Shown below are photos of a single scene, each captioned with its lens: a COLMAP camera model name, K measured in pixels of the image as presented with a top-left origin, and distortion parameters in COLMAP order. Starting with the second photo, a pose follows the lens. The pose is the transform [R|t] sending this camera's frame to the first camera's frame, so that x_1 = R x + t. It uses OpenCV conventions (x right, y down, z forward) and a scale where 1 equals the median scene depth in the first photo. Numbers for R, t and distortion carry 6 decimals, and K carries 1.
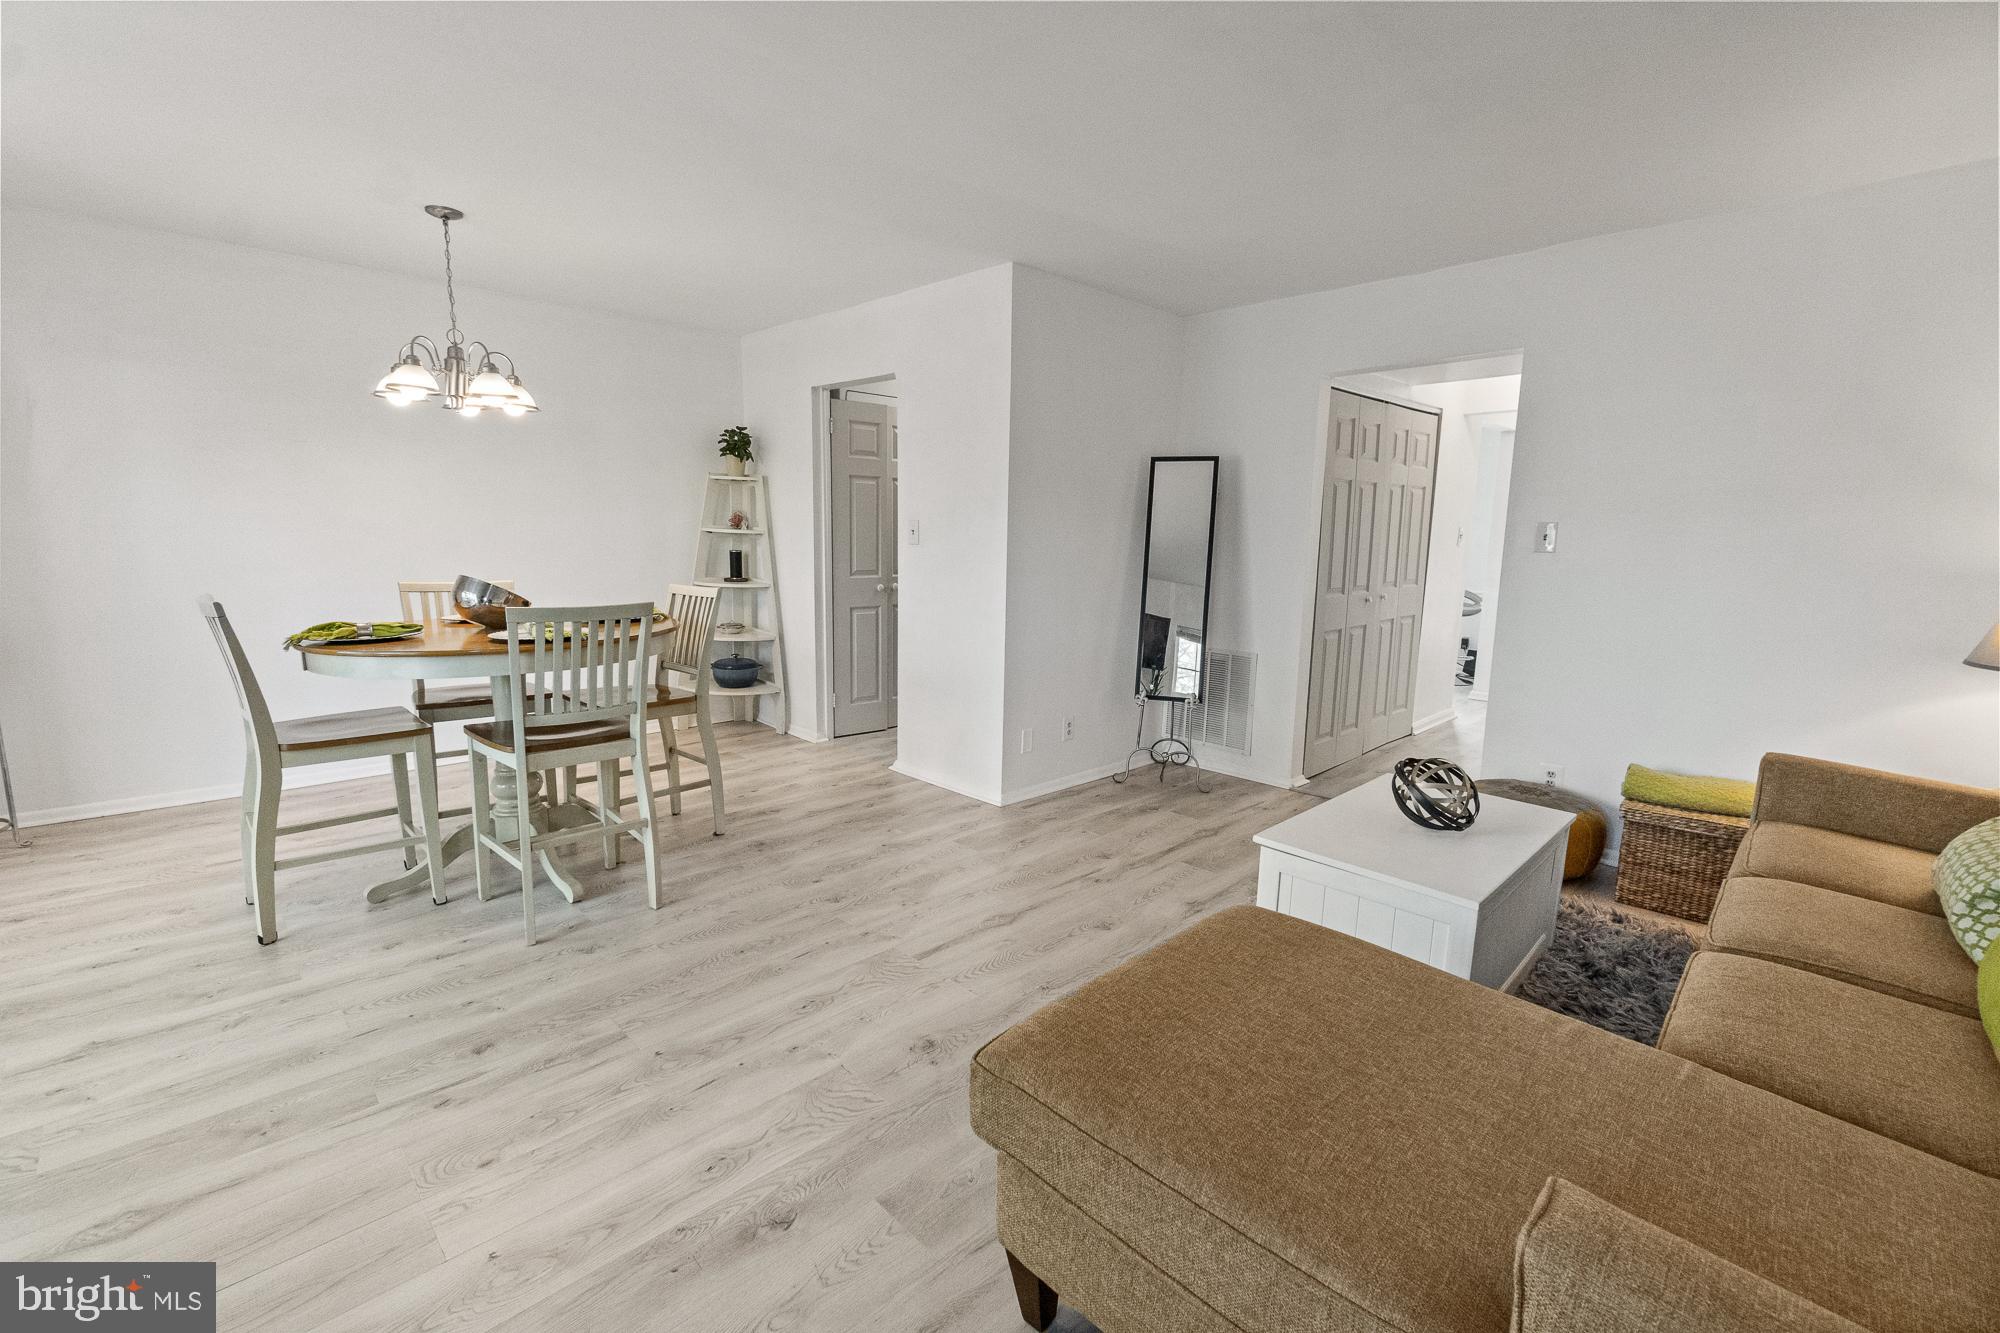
lens RADIAL K [[870.9, 0, 996.9], [0, 870.9, 665.1], [0, 0, 1]] dist [-0.000585, 0.000059]
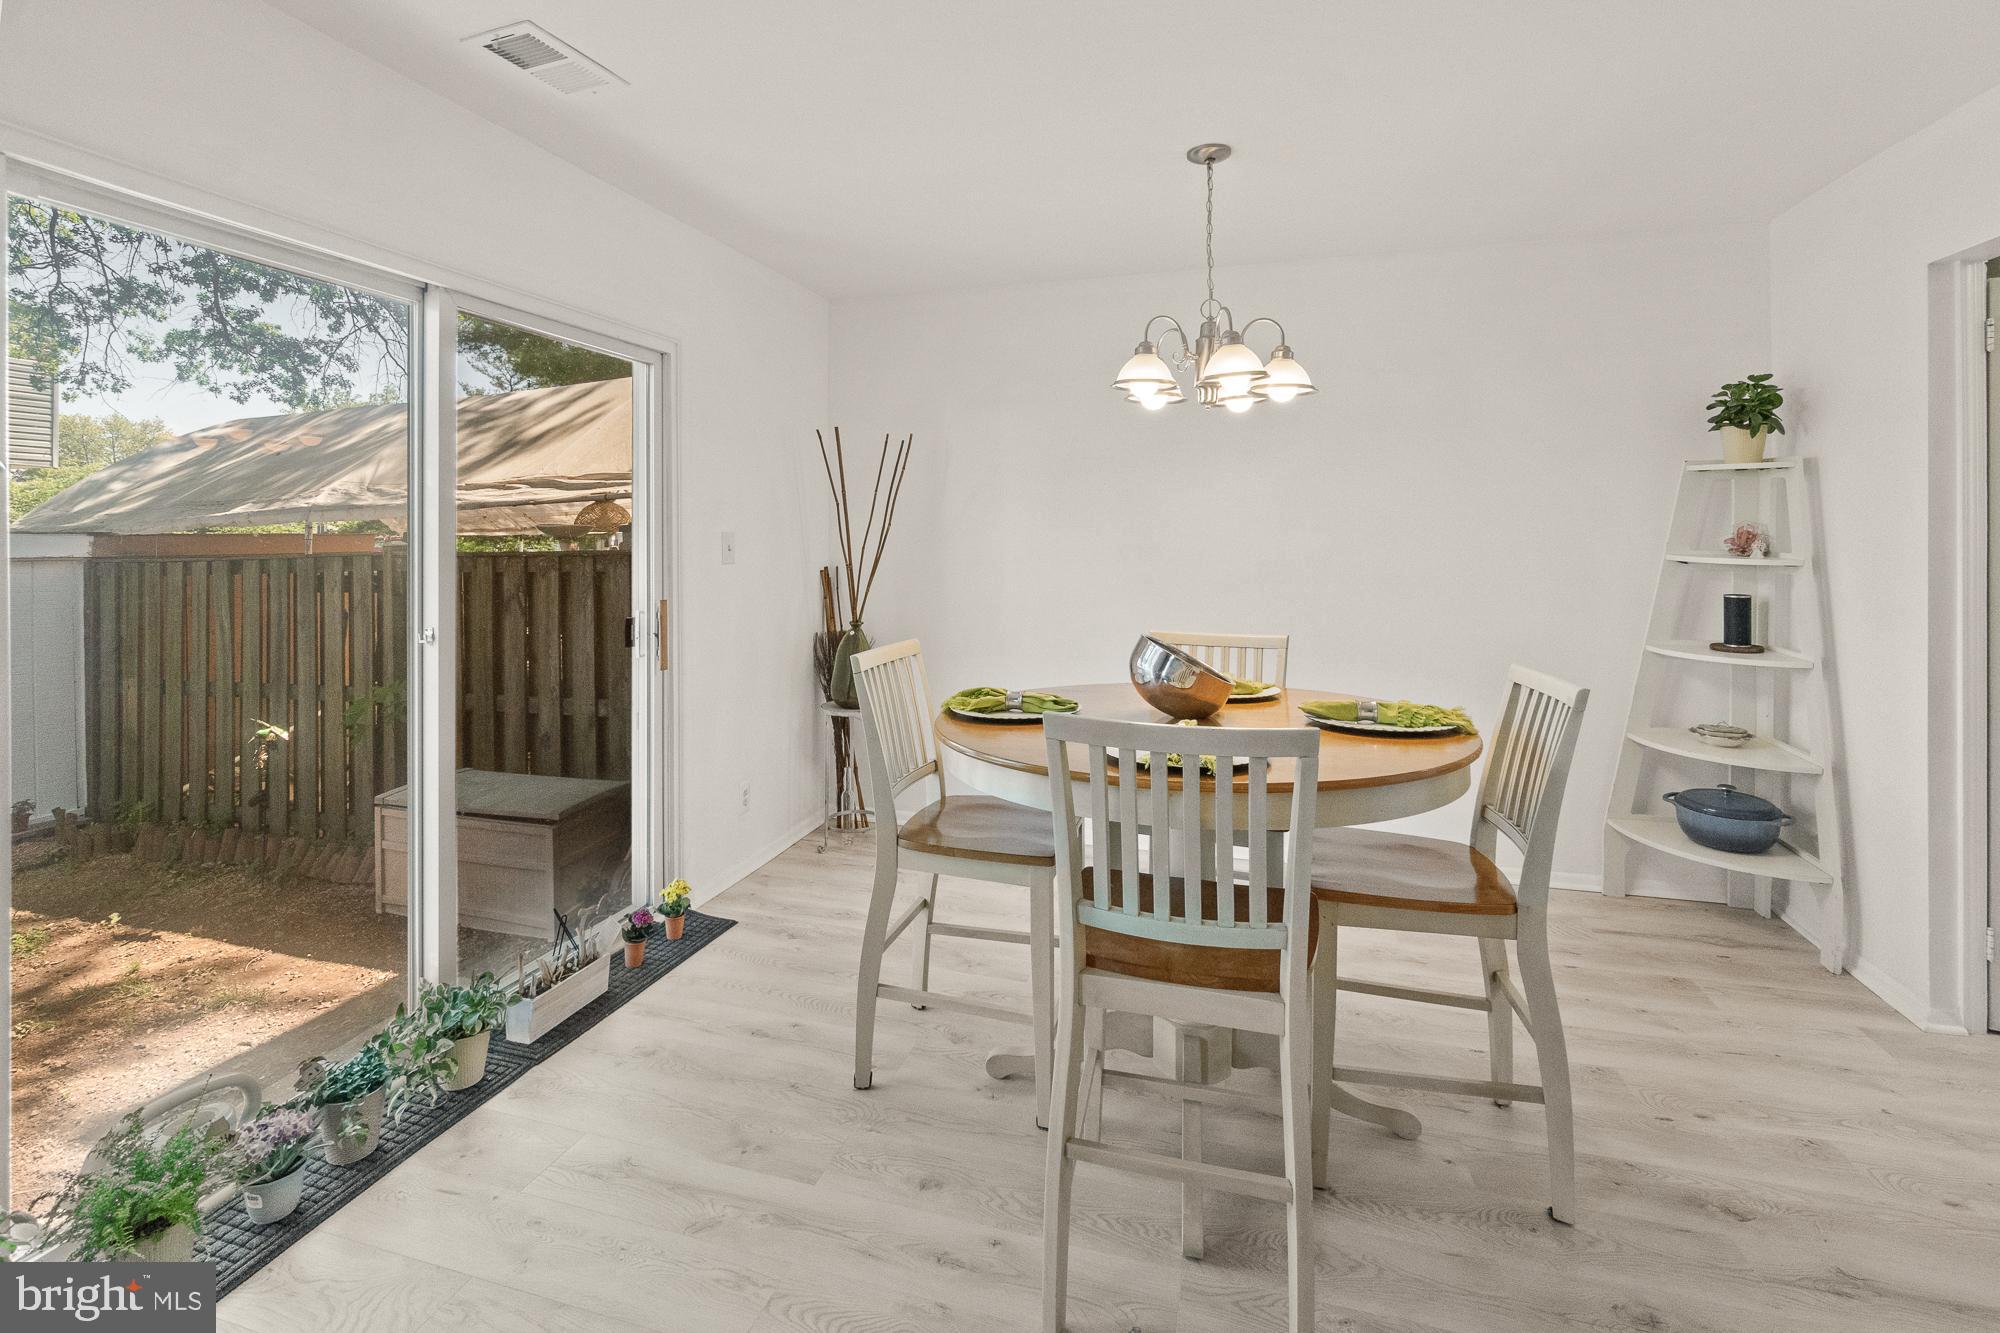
lens RADIAL K [[908.7, 0, 983.0], [0, 908.7, 535.0], [0, 0, 1]] dist [-0.001764, 0.000668]
pose [[0.477993, -0.021111, -0.878110, -0.036603], [-0.125443, 0.987823, -0.092033, -0.088333], [0.869360, 0.154144, 0.469524, 0.483186]]
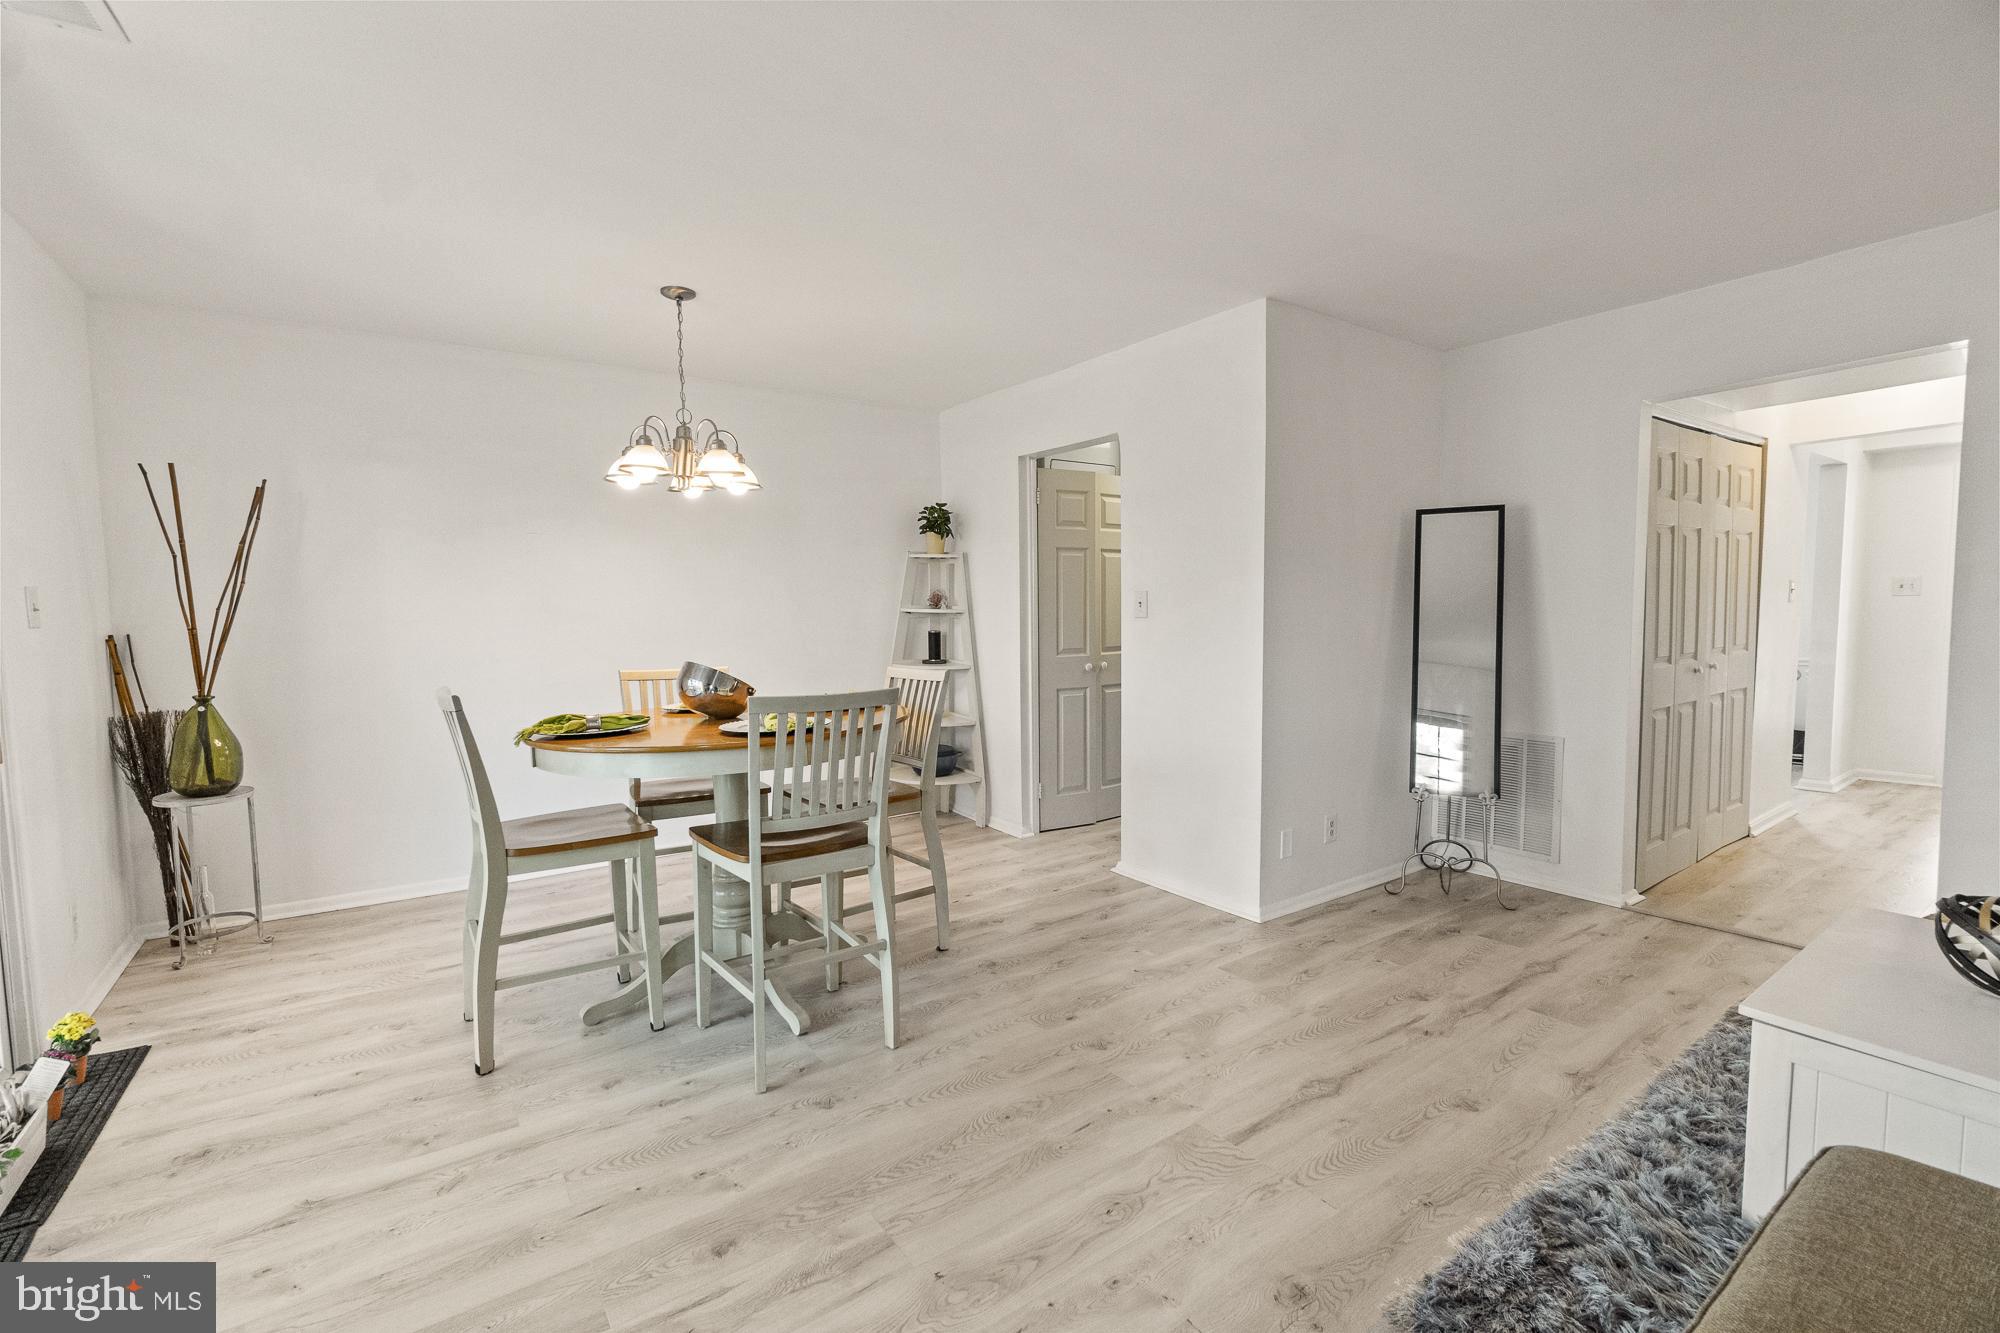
lens RADIAL K [[872.3, 0, 995.4], [0, 872.3, 665.1], [0, 0, 1]] dist [0.002761, -0.000202]
pose [[0.986469, -0.019824, -0.162744, -0.125779], [0.004885, 0.995776, -0.091686, -0.011457], [0.163874, 0.089651, 0.982399, 0.126128]]
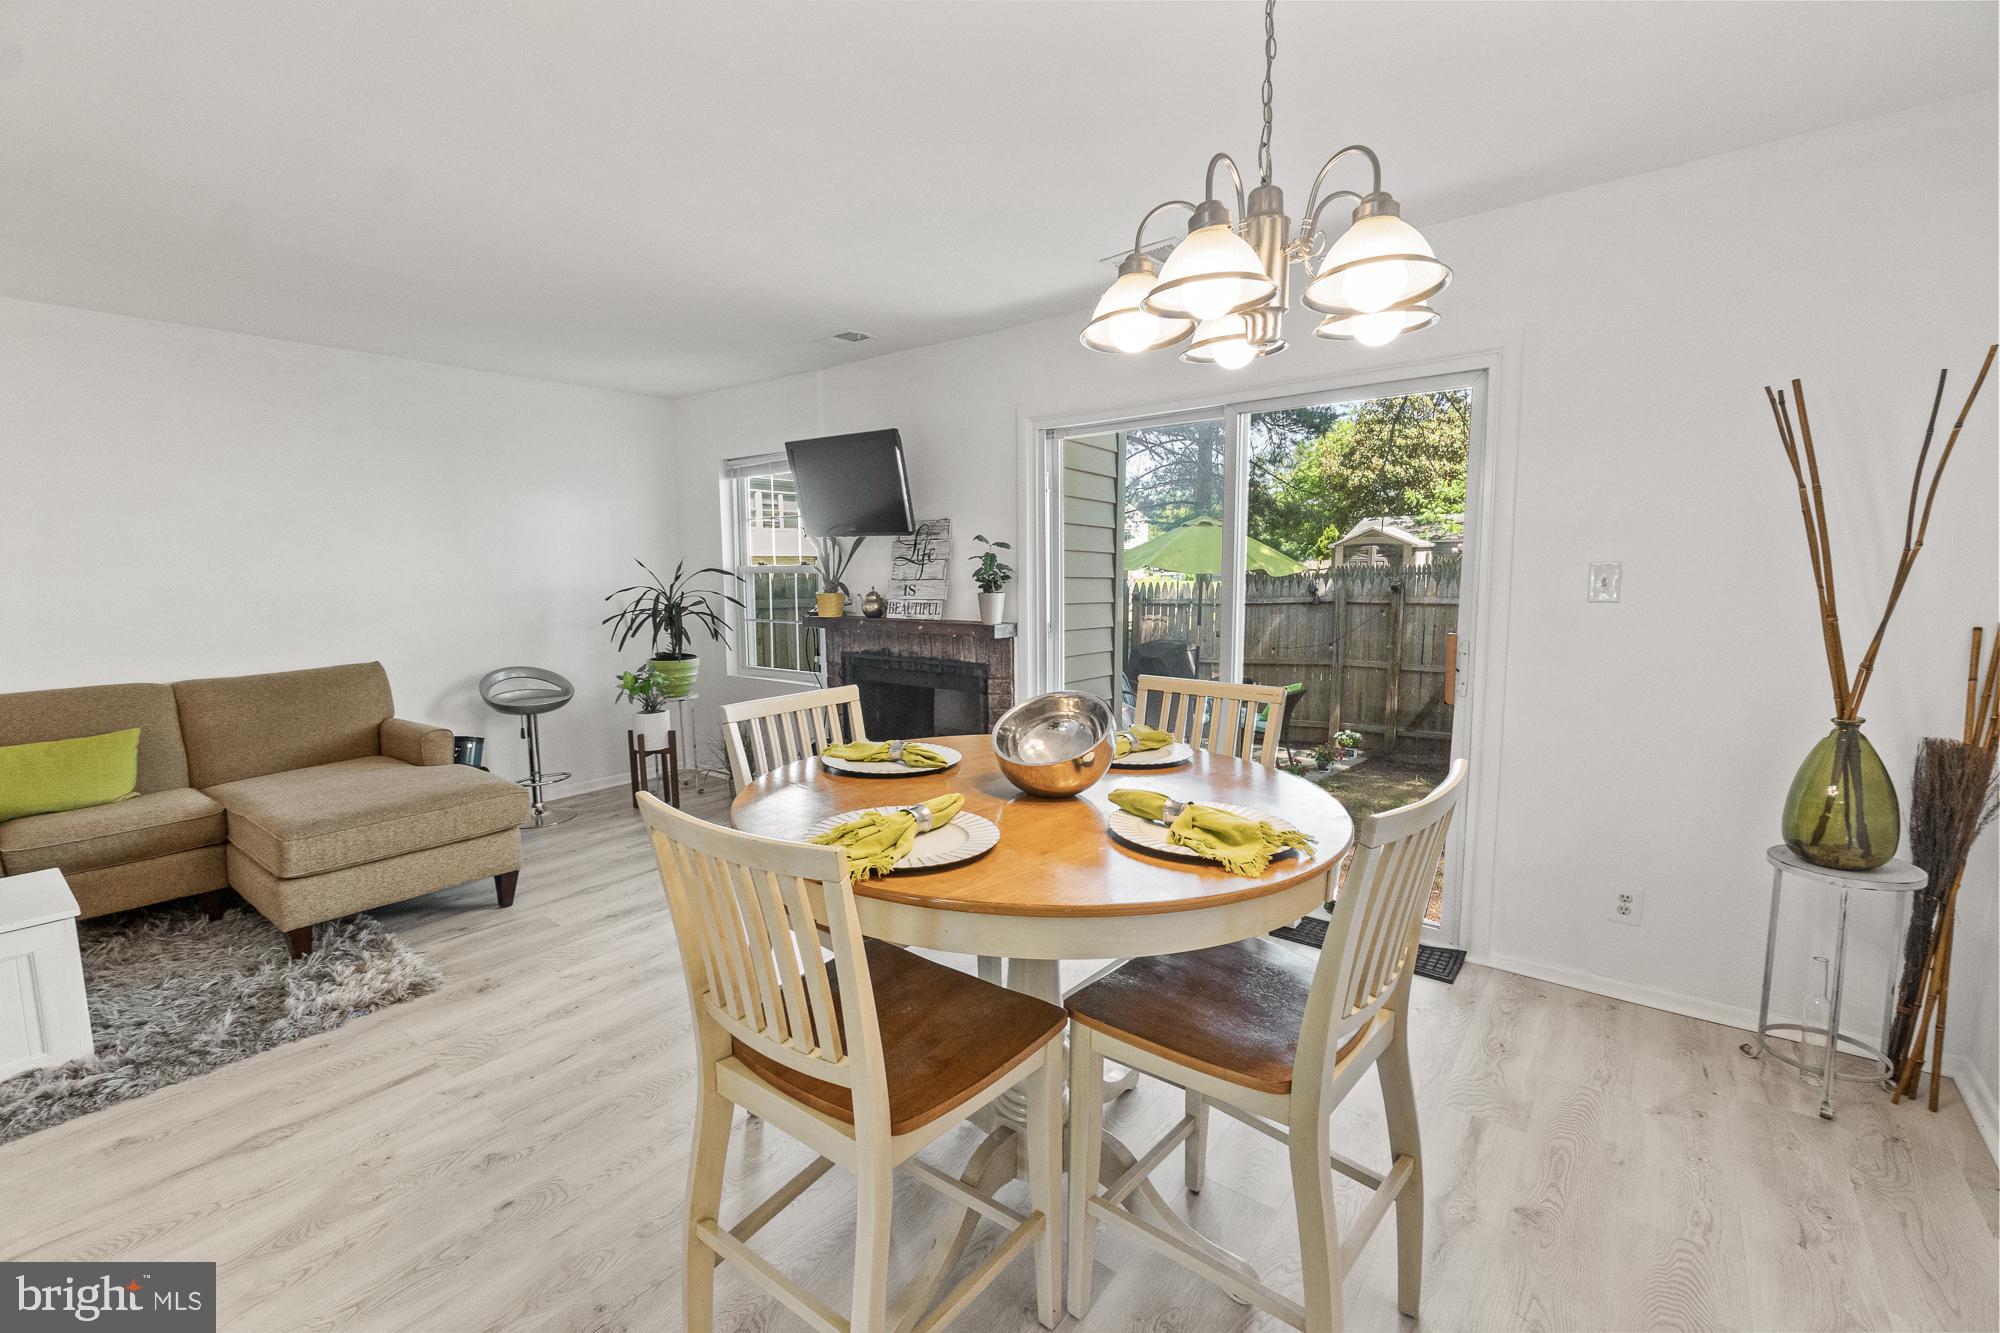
lens RADIAL K [[870.9, 0, 996.9], [0, 870.9, 665.1], [0, 0, 1]] dist [-0.000585, 0.000059]
pose [[-0.992573, 0.007153, -0.121440, -0.434834], [-0.025064, 0.964826, 0.261693, -0.247294], [0.119040, 0.262793, -0.957481, 1.398498]]
